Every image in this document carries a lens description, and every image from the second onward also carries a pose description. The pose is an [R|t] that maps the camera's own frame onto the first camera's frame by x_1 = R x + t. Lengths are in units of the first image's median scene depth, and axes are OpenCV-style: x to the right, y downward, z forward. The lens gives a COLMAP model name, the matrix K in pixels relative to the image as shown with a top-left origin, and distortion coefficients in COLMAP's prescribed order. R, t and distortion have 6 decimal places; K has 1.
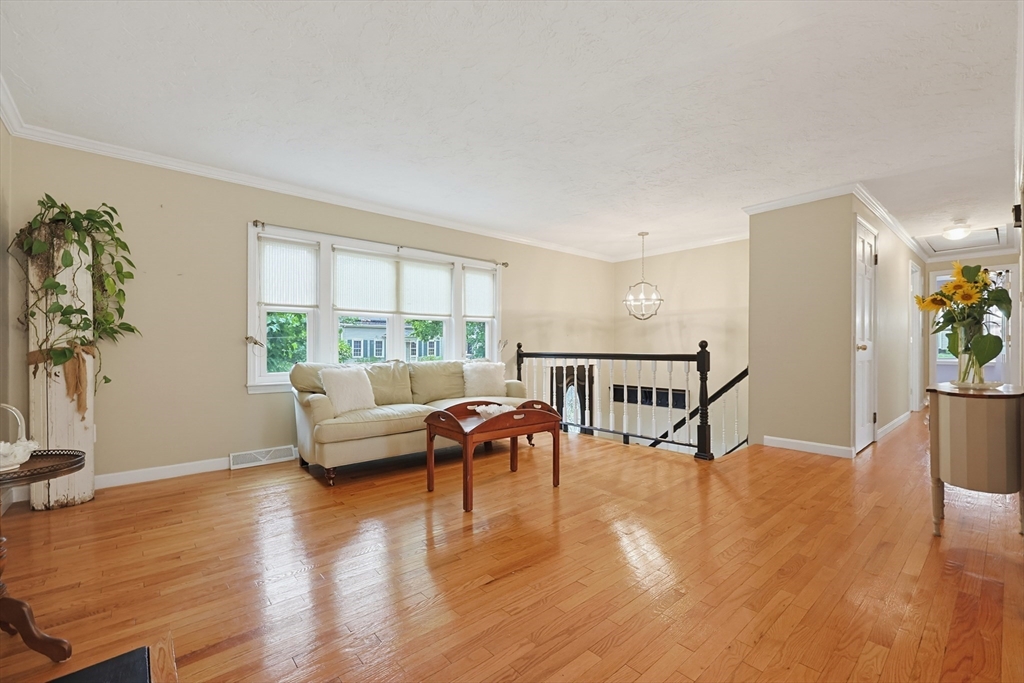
lens RADIAL K [[442.7, 0, 508.2], [0, 442.7, 350.3], [0, 0, 1]] dist [0.001270, 0.000426]
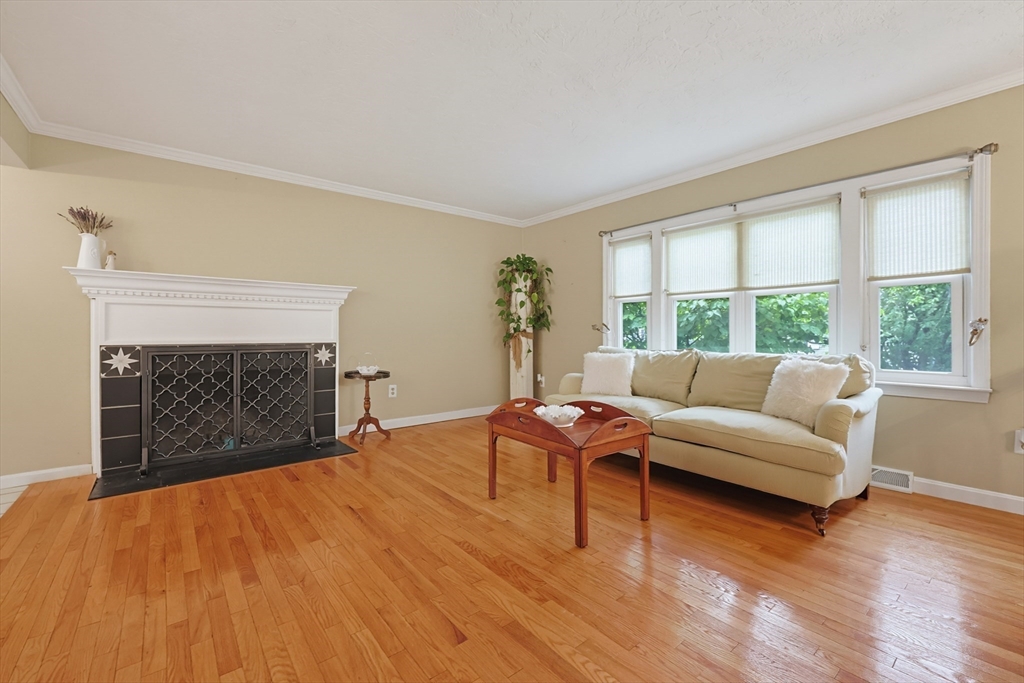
lens RADIAL K [[442.7, 0, 513.6], [0, 442.7, 330.9], [0, 0, 1]] dist [0.001270, 0.000426]
pose [[-0.039963, 0.000391, -0.999201, 0.485323], [-0.001501, 0.999999, 0.000451, -0.010980], [0.999200, 0.001518, -0.039962, 0.573254]]
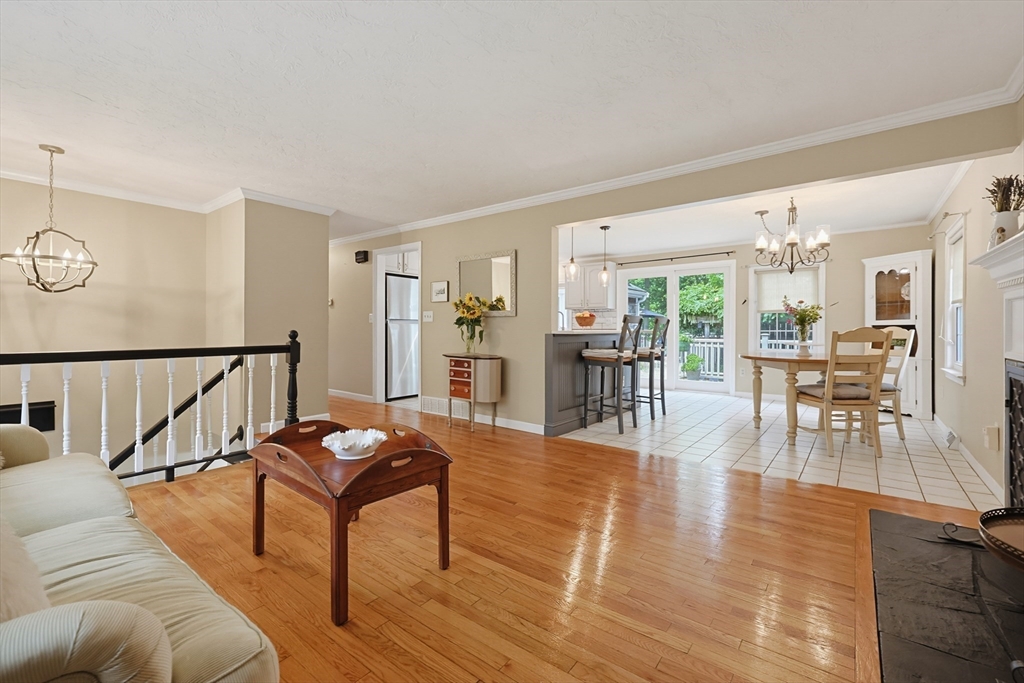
lens RADIAL K [[442.7, 0, 507.4], [0, 442.7, 340.9], [0, 0, 1]] dist [0.001270, 0.000426]
pose [[-0.188646, -0.016017, 0.981915, -0.434809], [0.006696, 0.999823, 0.017595, -0.010182], [-0.982022, 0.009894, -0.188505, 0.550911]]
